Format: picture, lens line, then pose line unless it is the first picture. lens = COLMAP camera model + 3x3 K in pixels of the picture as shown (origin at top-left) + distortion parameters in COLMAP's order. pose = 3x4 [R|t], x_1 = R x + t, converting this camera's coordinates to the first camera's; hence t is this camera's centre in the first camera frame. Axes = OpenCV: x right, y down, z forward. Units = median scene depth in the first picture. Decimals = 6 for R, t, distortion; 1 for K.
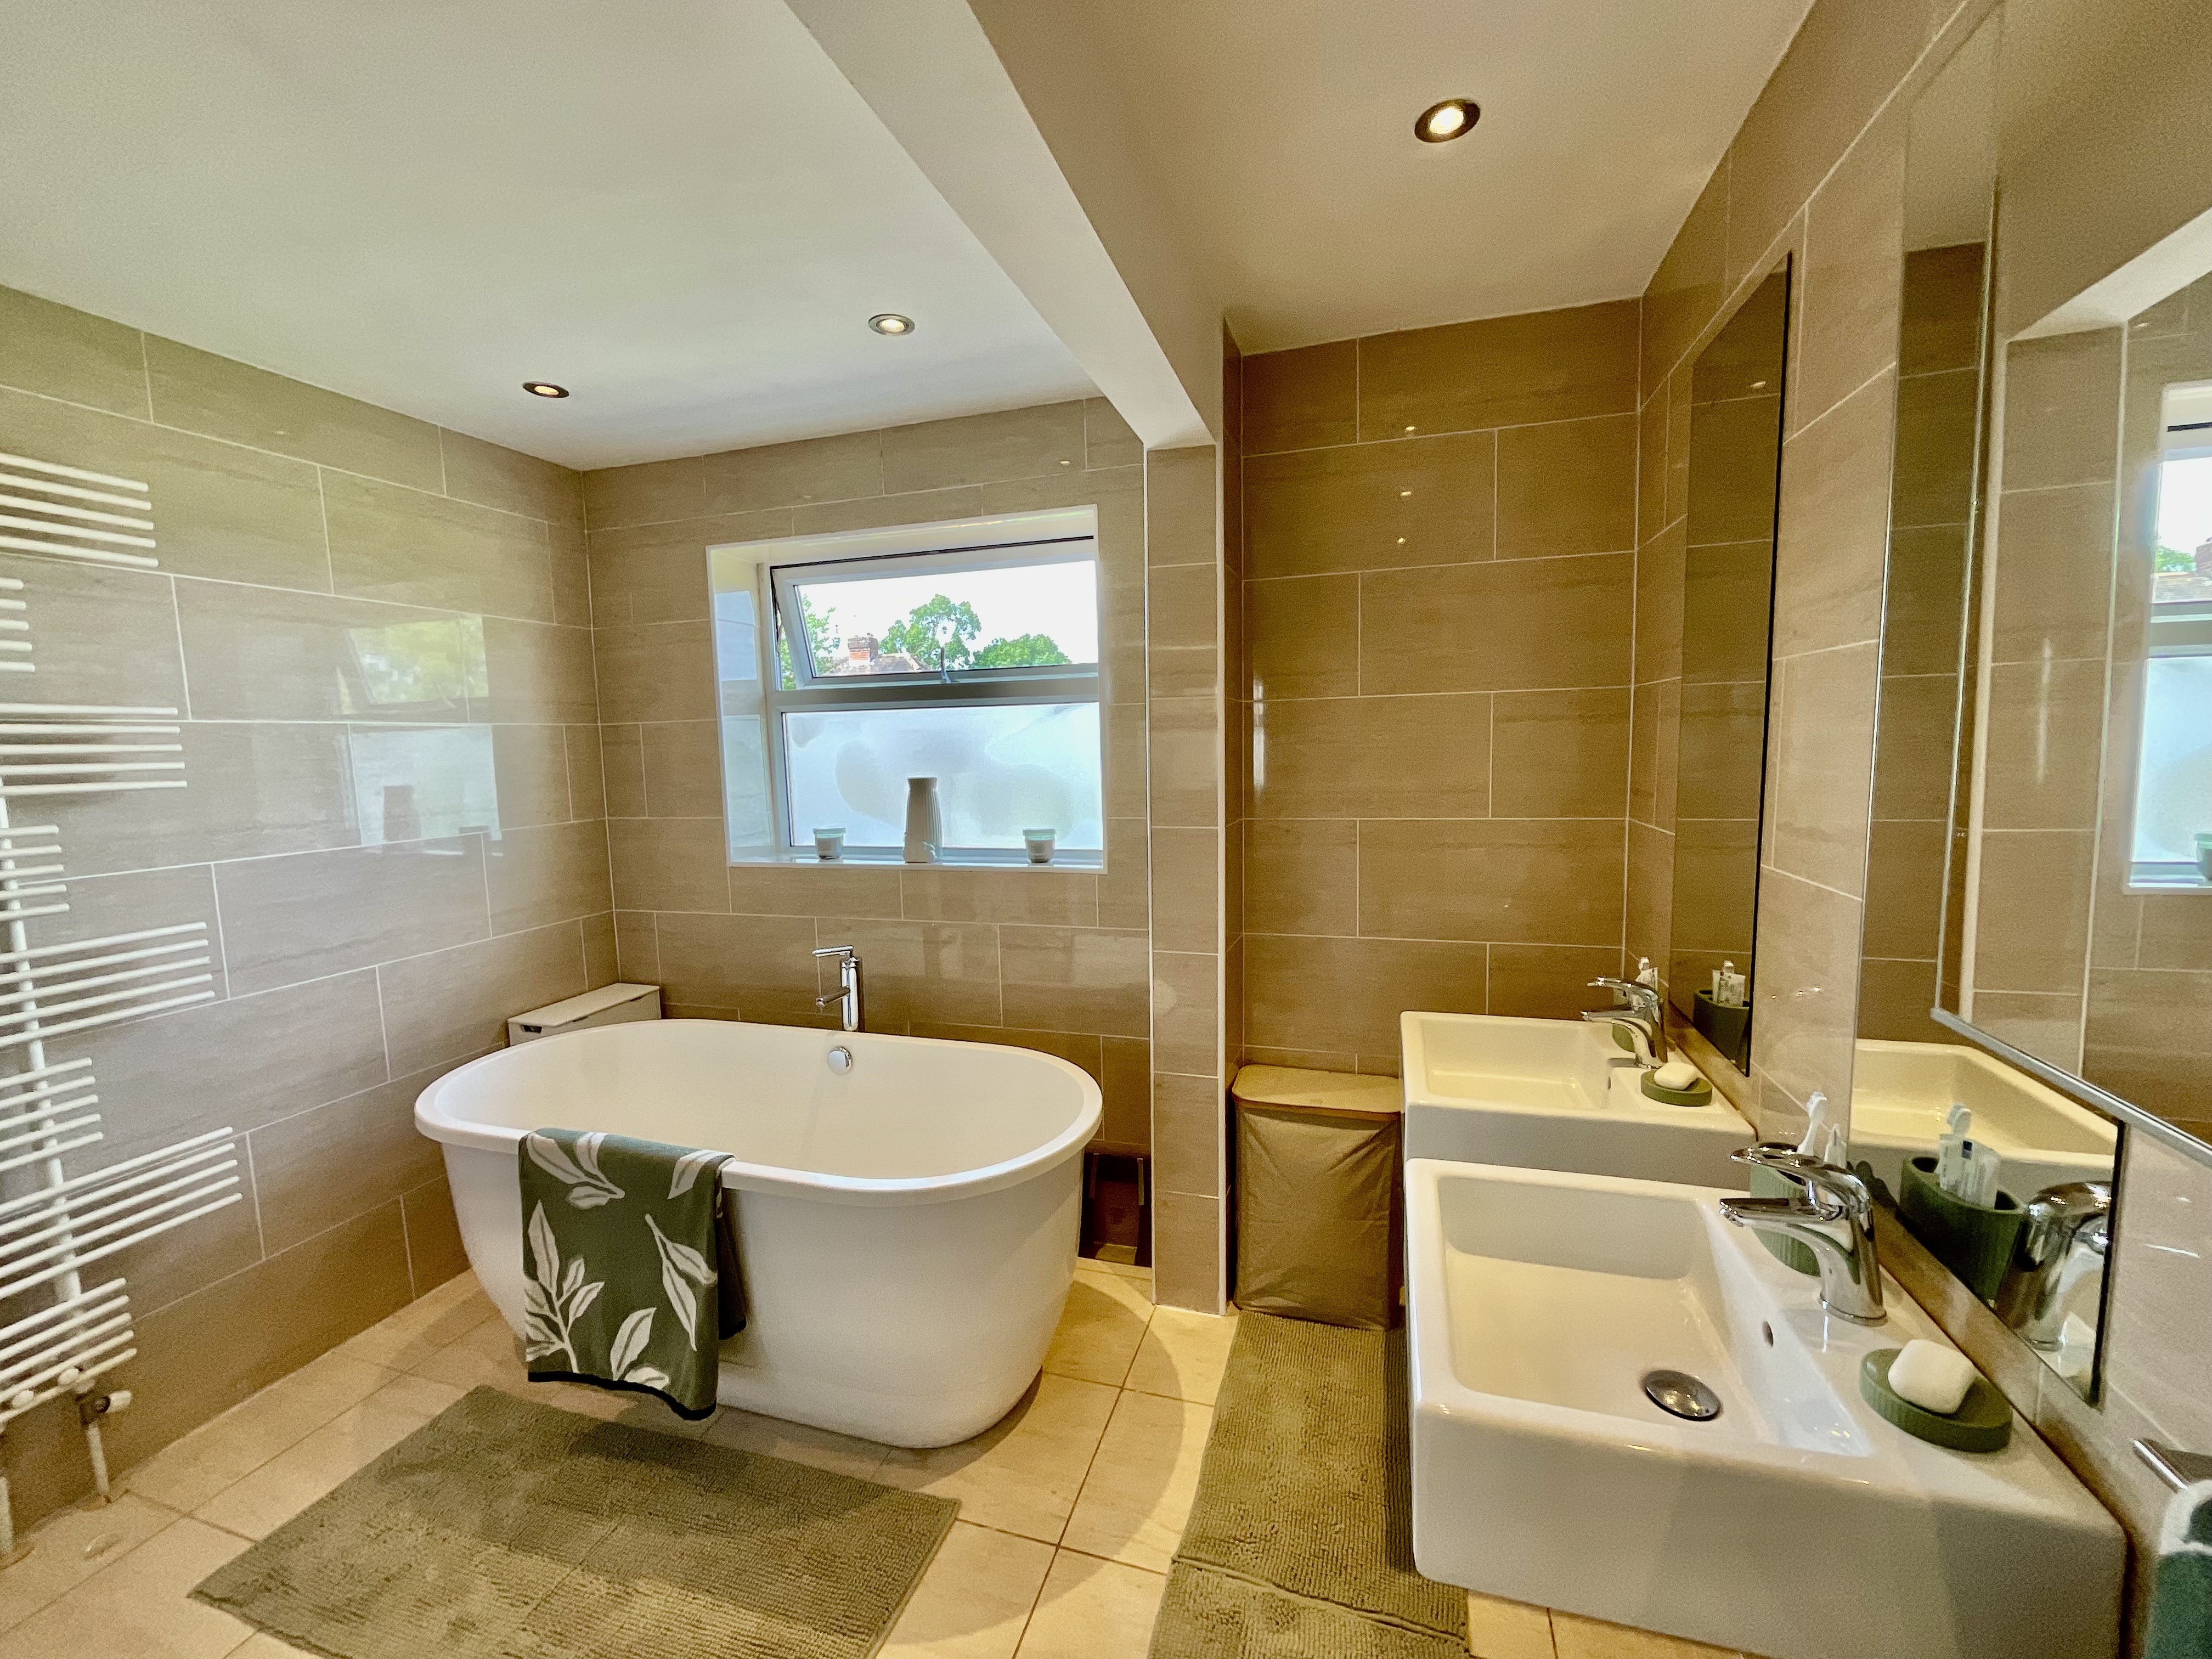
lens RADIAL K [[903.3, 0, 1107.8], [0, 903.3, 838.6], [0, 0, 1]] dist [-0.003042, 0.001172]
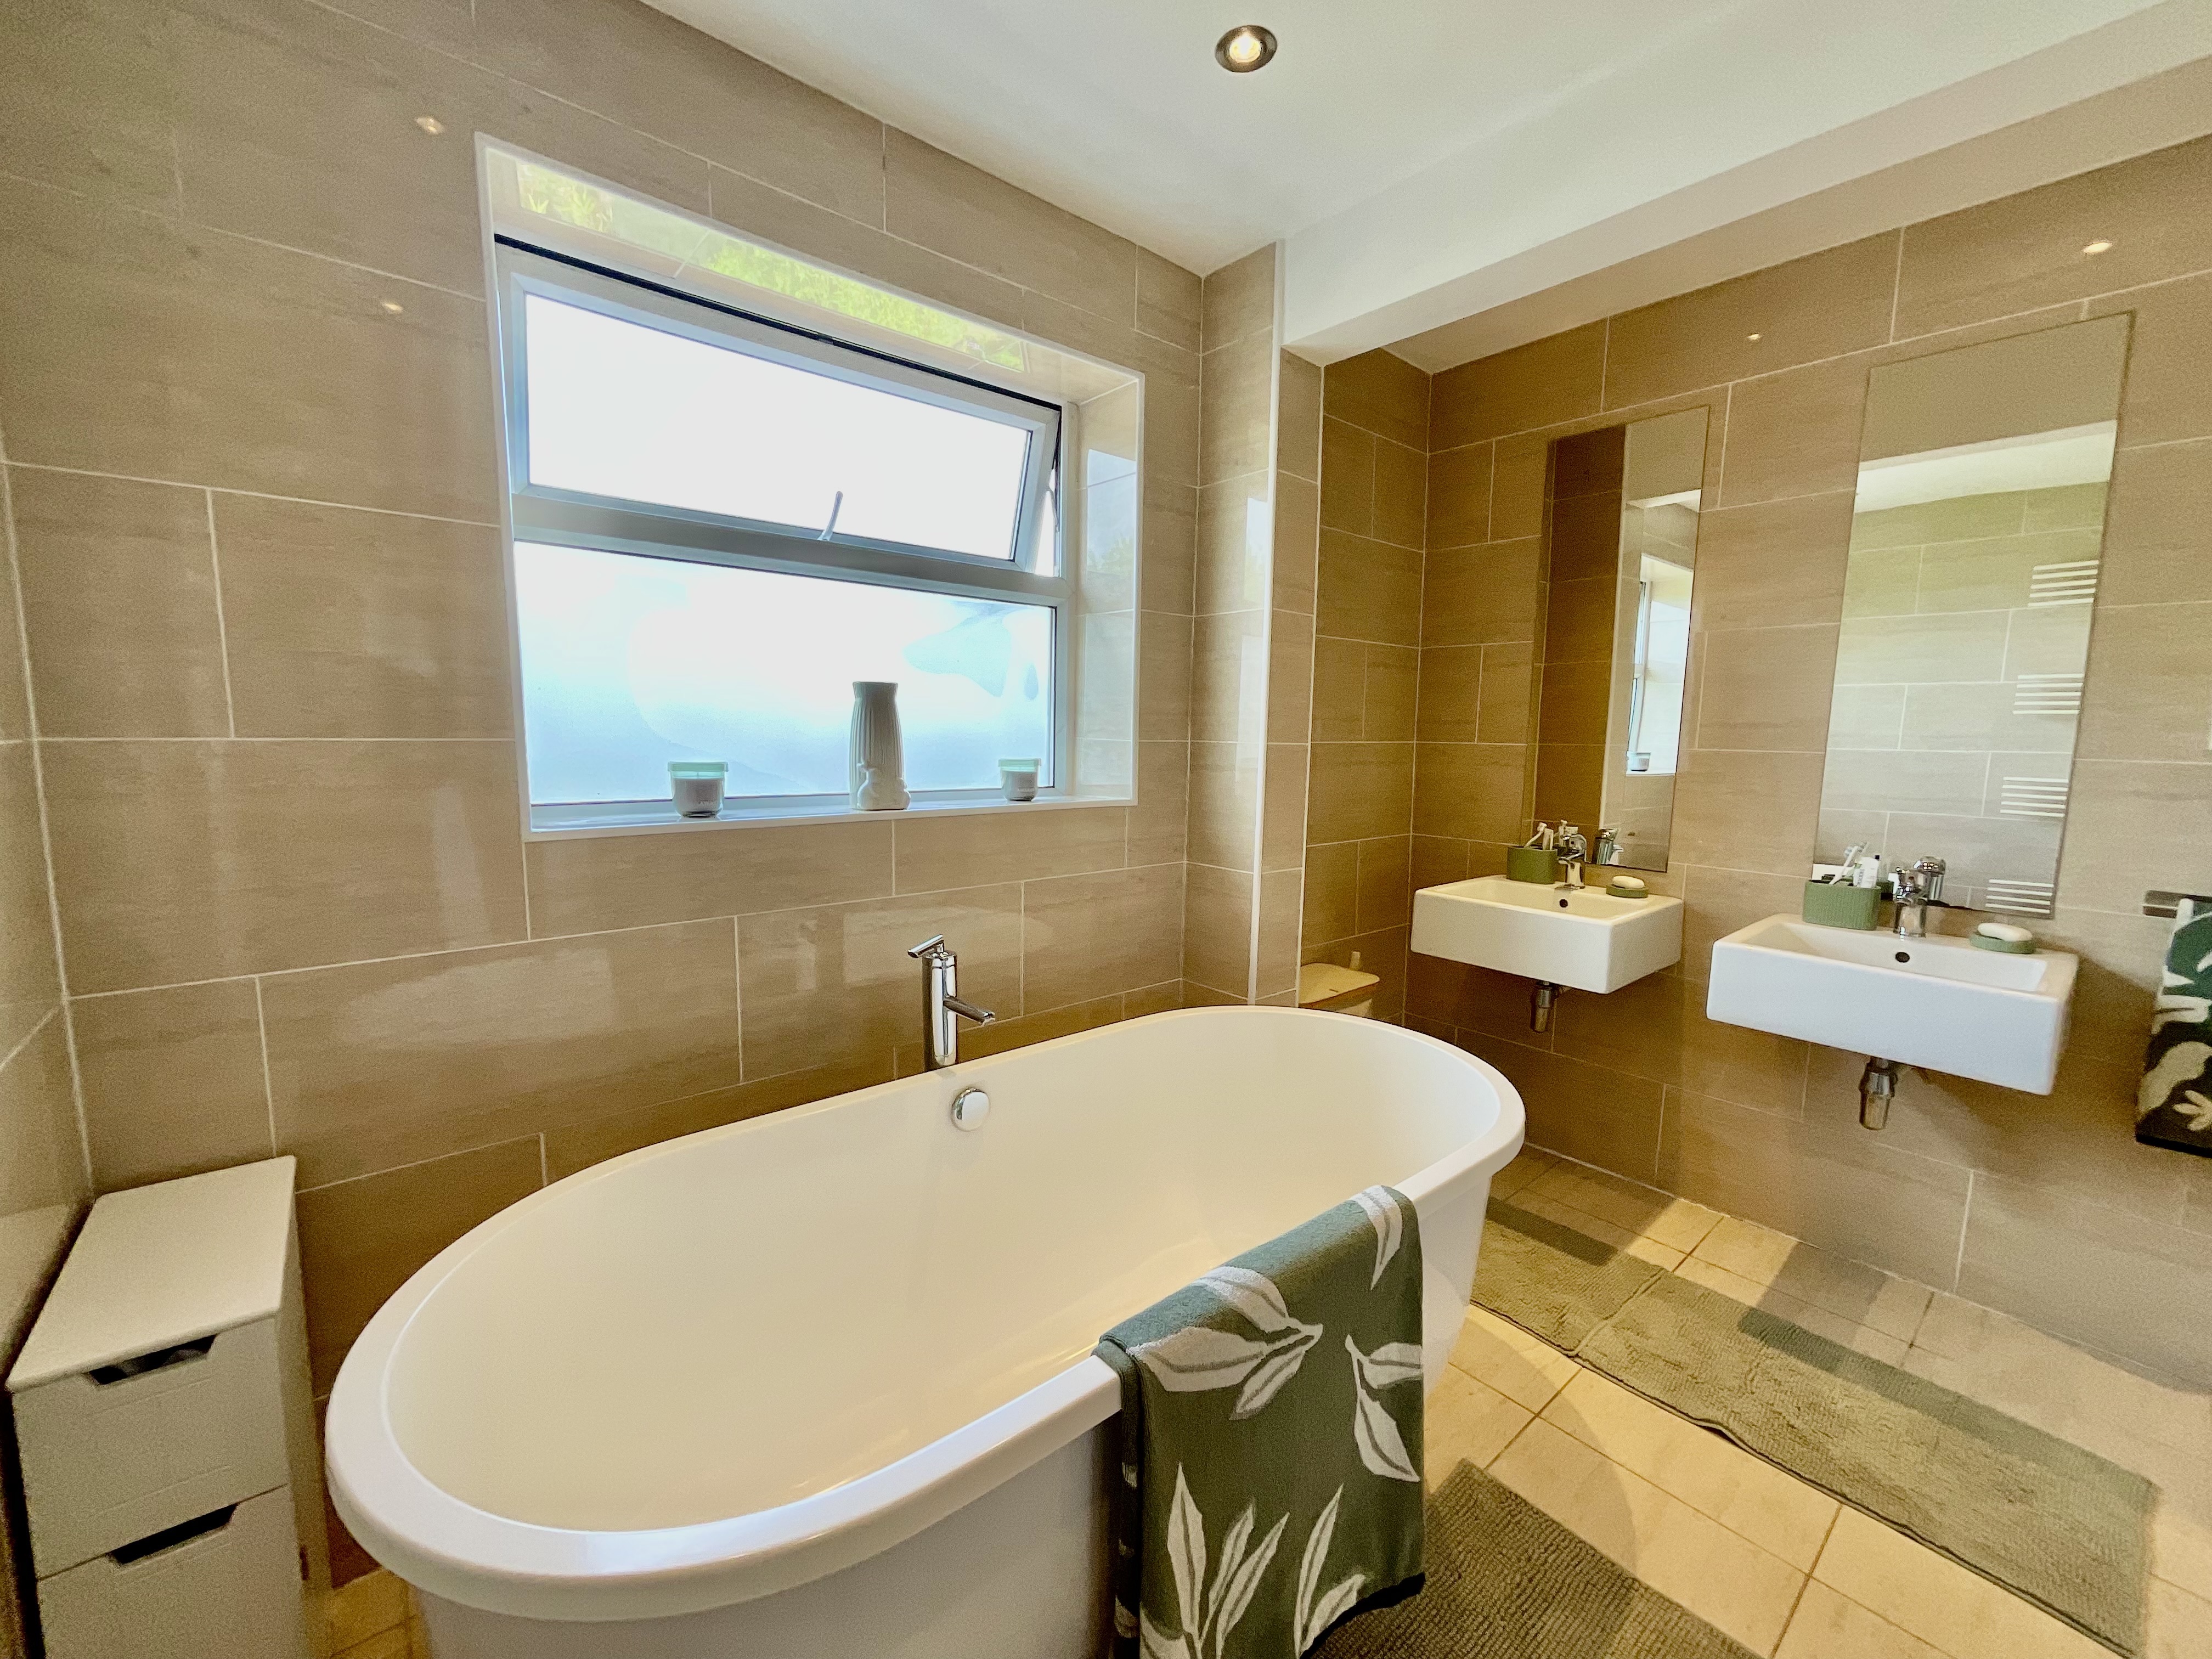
lens RADIAL K [[903.3, 0, 1111.9], [0, 903.3, 832.9], [0, 0, 1]] dist [-0.003042, 0.001172]
pose [[0.529851, -0.065454, 0.845561, -0.908741], [0.060145, 0.997407, 0.039520, 0.035954], [-0.845956, 0.029917, 0.532413, 0.667656]]
